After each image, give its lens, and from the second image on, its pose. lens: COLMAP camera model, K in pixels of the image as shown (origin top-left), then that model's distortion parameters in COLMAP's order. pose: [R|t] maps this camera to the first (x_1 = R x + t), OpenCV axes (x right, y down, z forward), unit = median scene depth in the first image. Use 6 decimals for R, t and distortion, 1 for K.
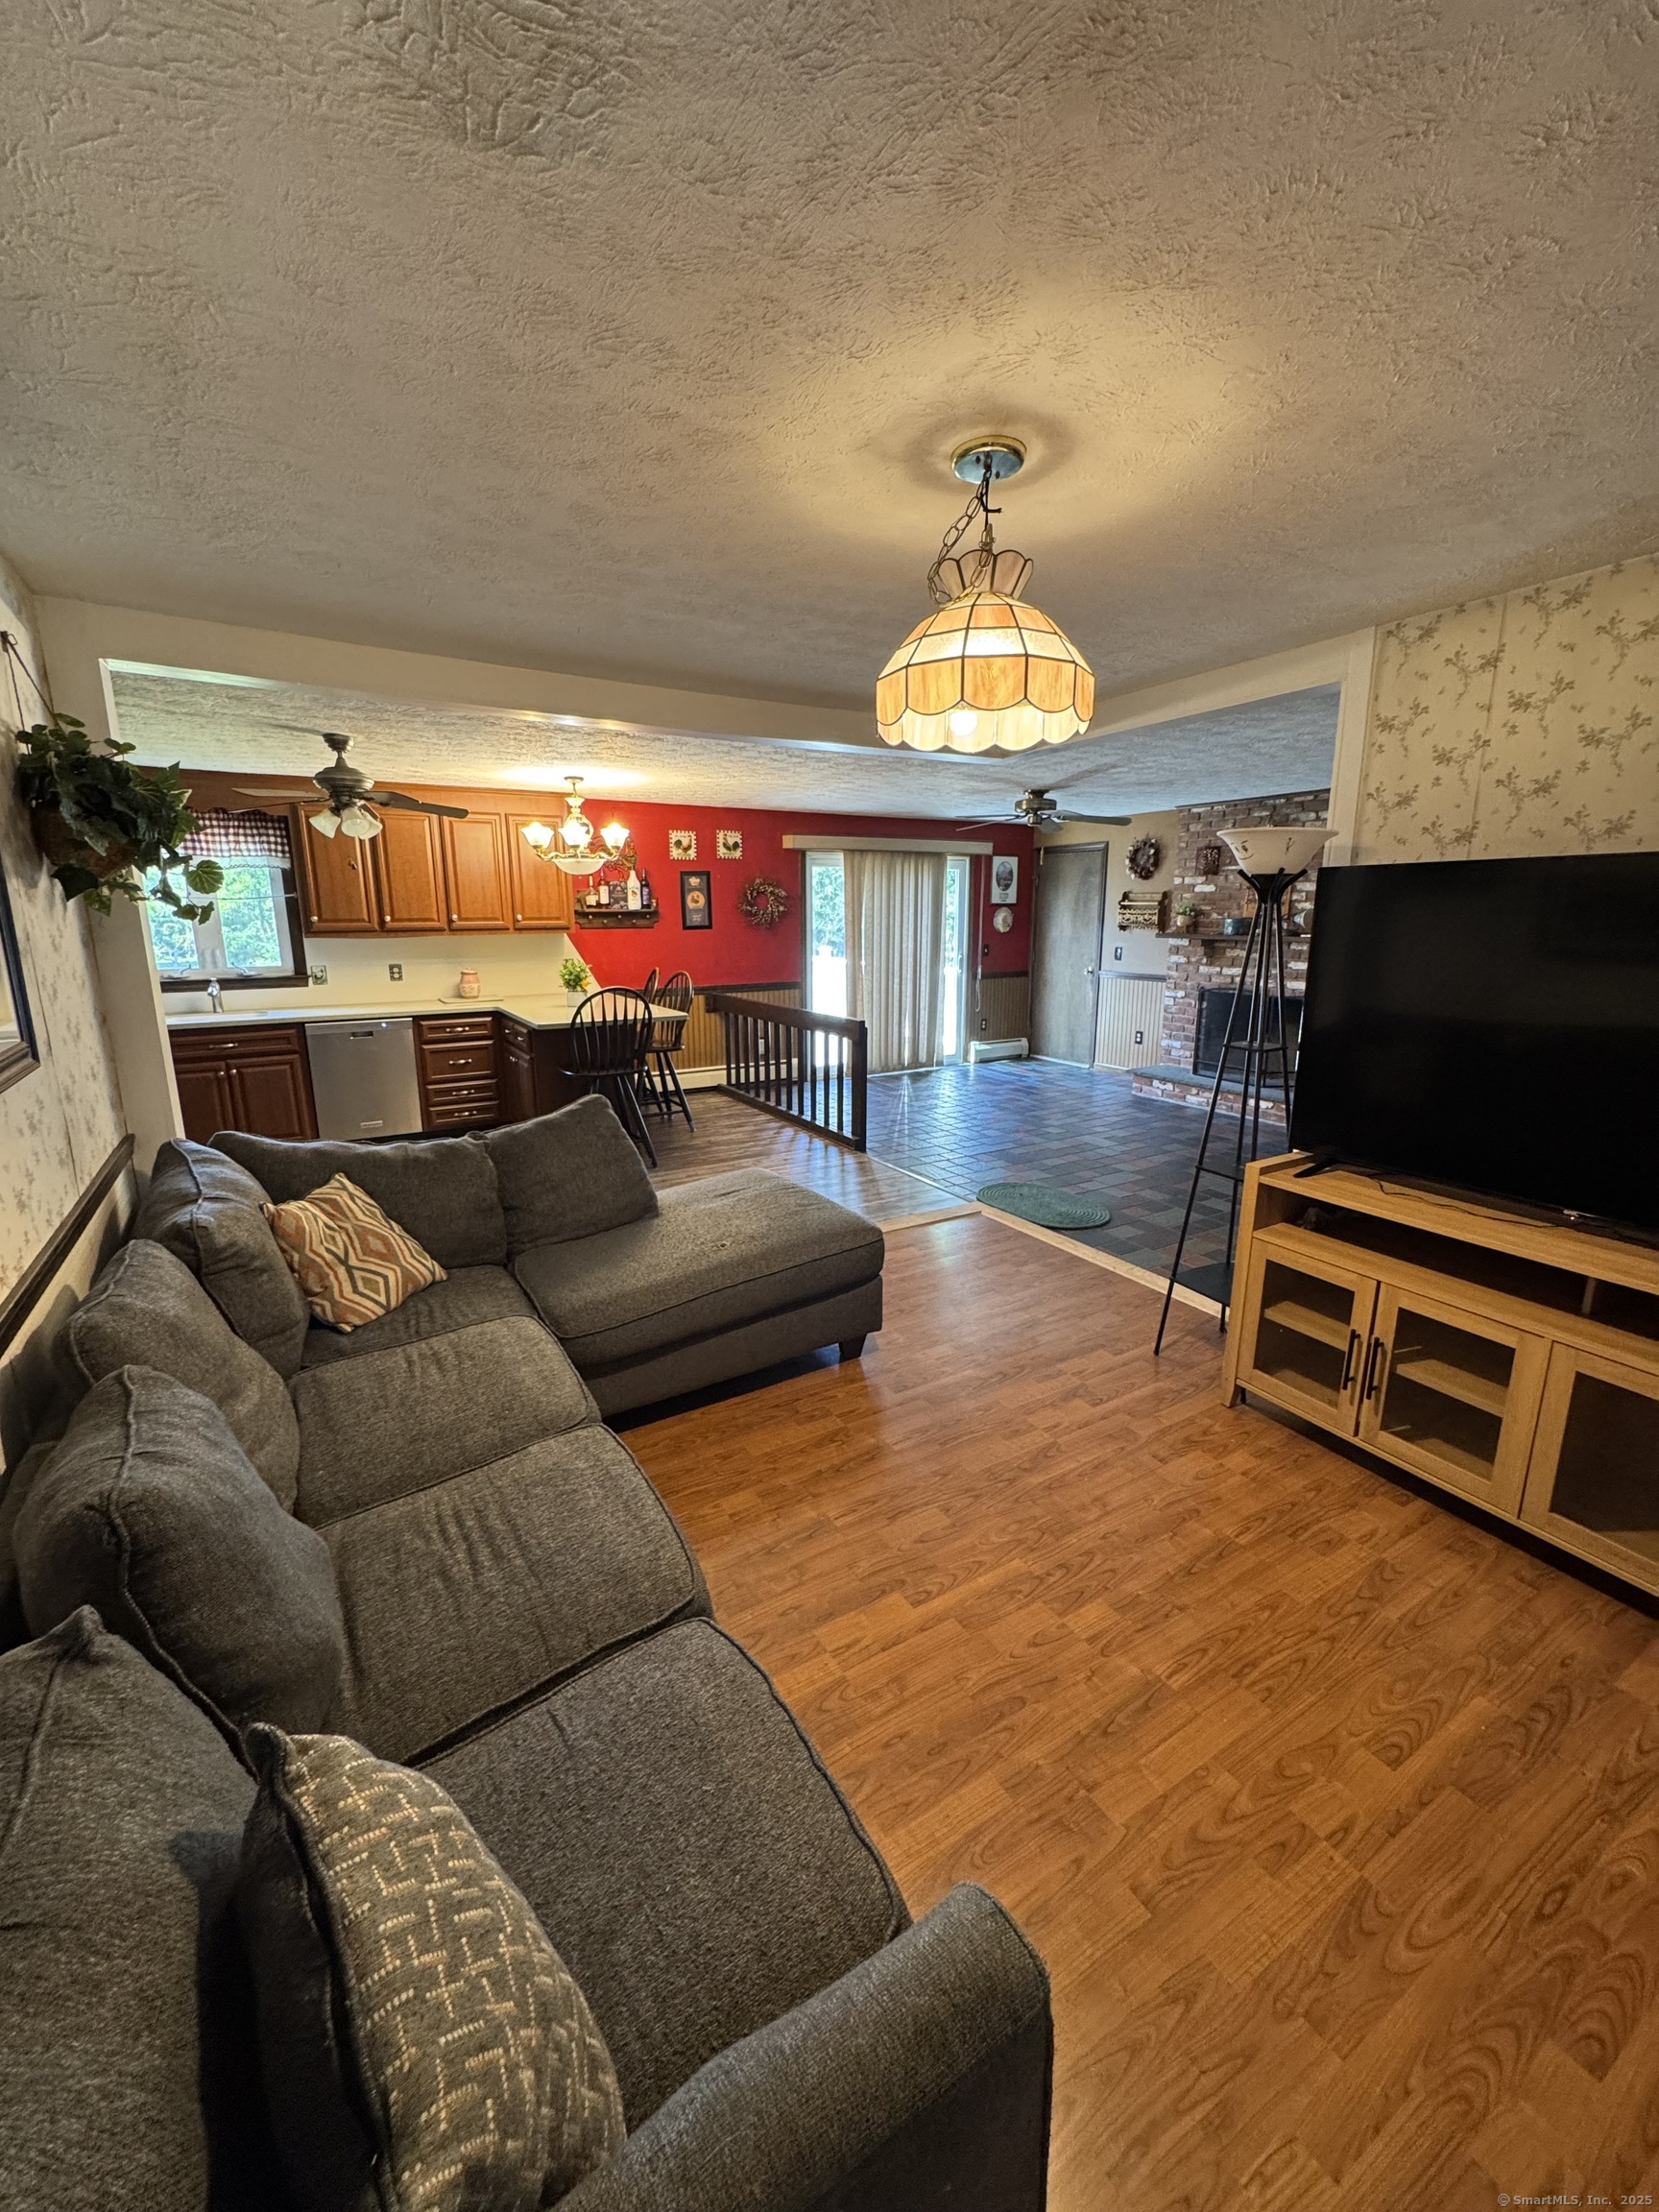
lens RADIAL K [[882.8, 0, 830.6], [0, 882.8, 1108.5], [0, 0, 1]] dist [-0.004698, 0.000642]
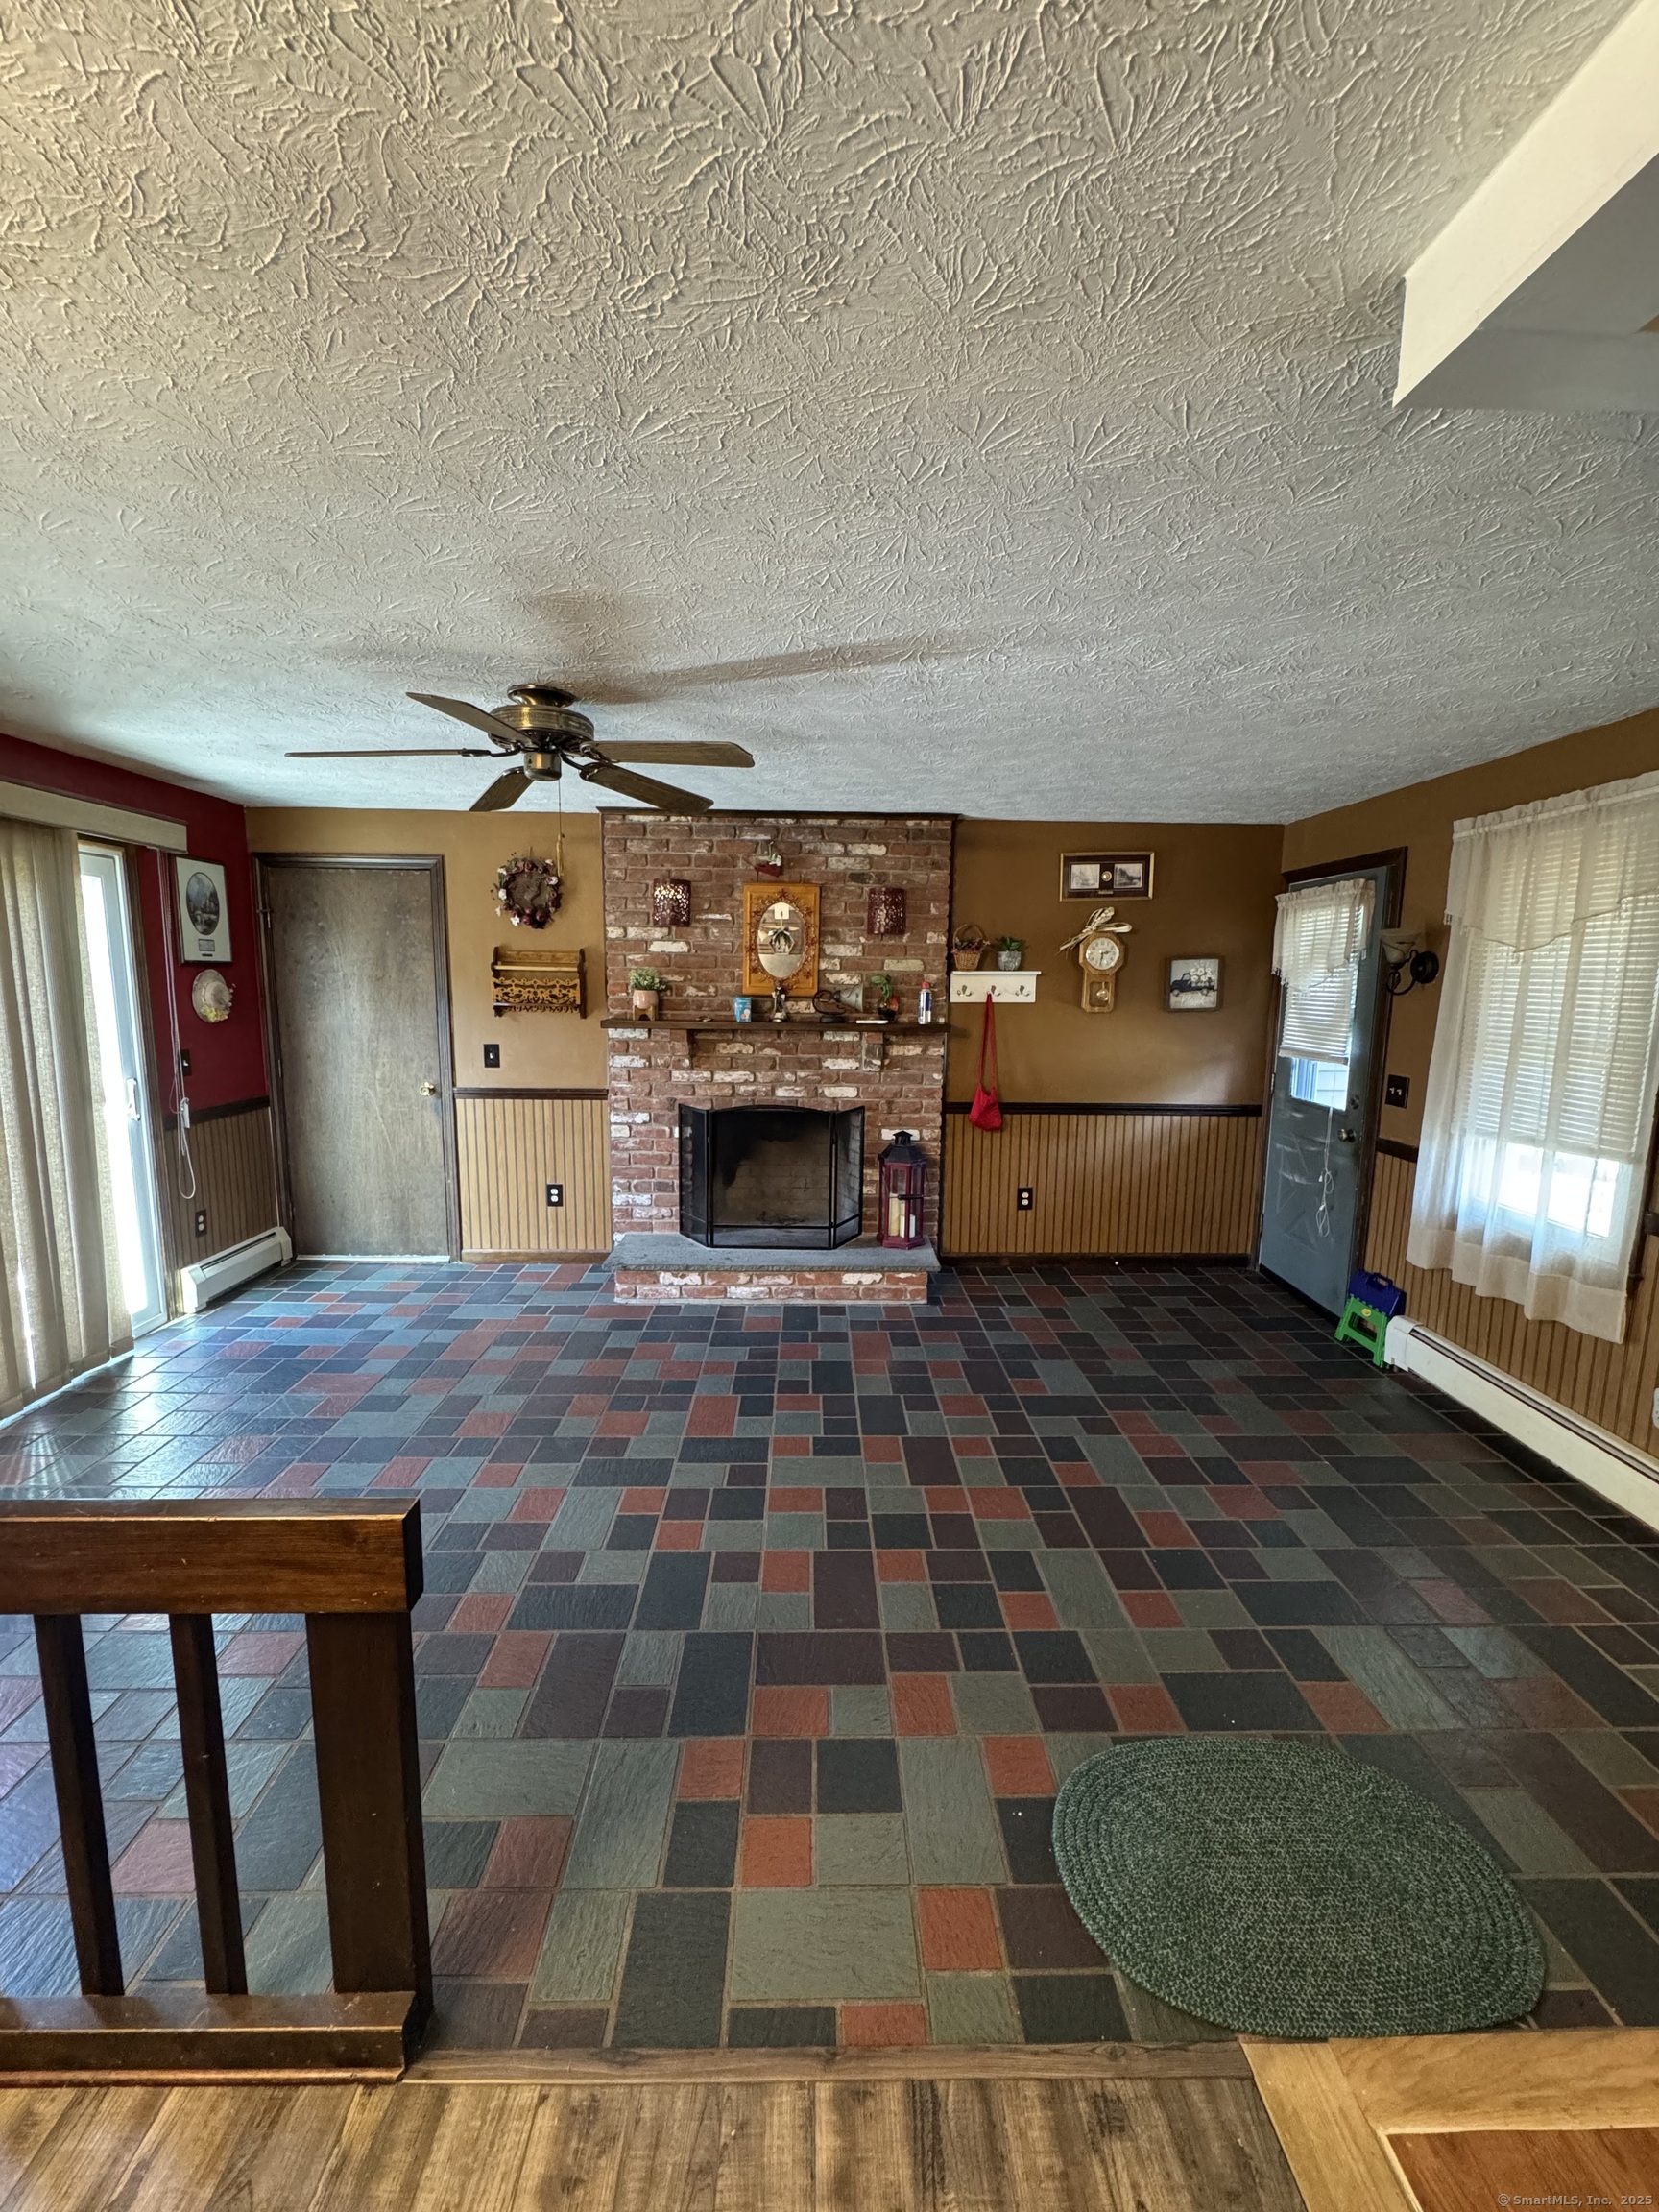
lens RADIAL K [[882.8, 0, 830.6], [0, 882.8, 1108.5], [0, 0, 1]] dist [-0.004698, 0.000642]
pose [[0.491676, -0.118428, 0.862687, -0.060416], [0.175731, 0.983819, 0.034901, -0.130573], [-0.852862, 0.134440, 0.504532, 0.565460]]
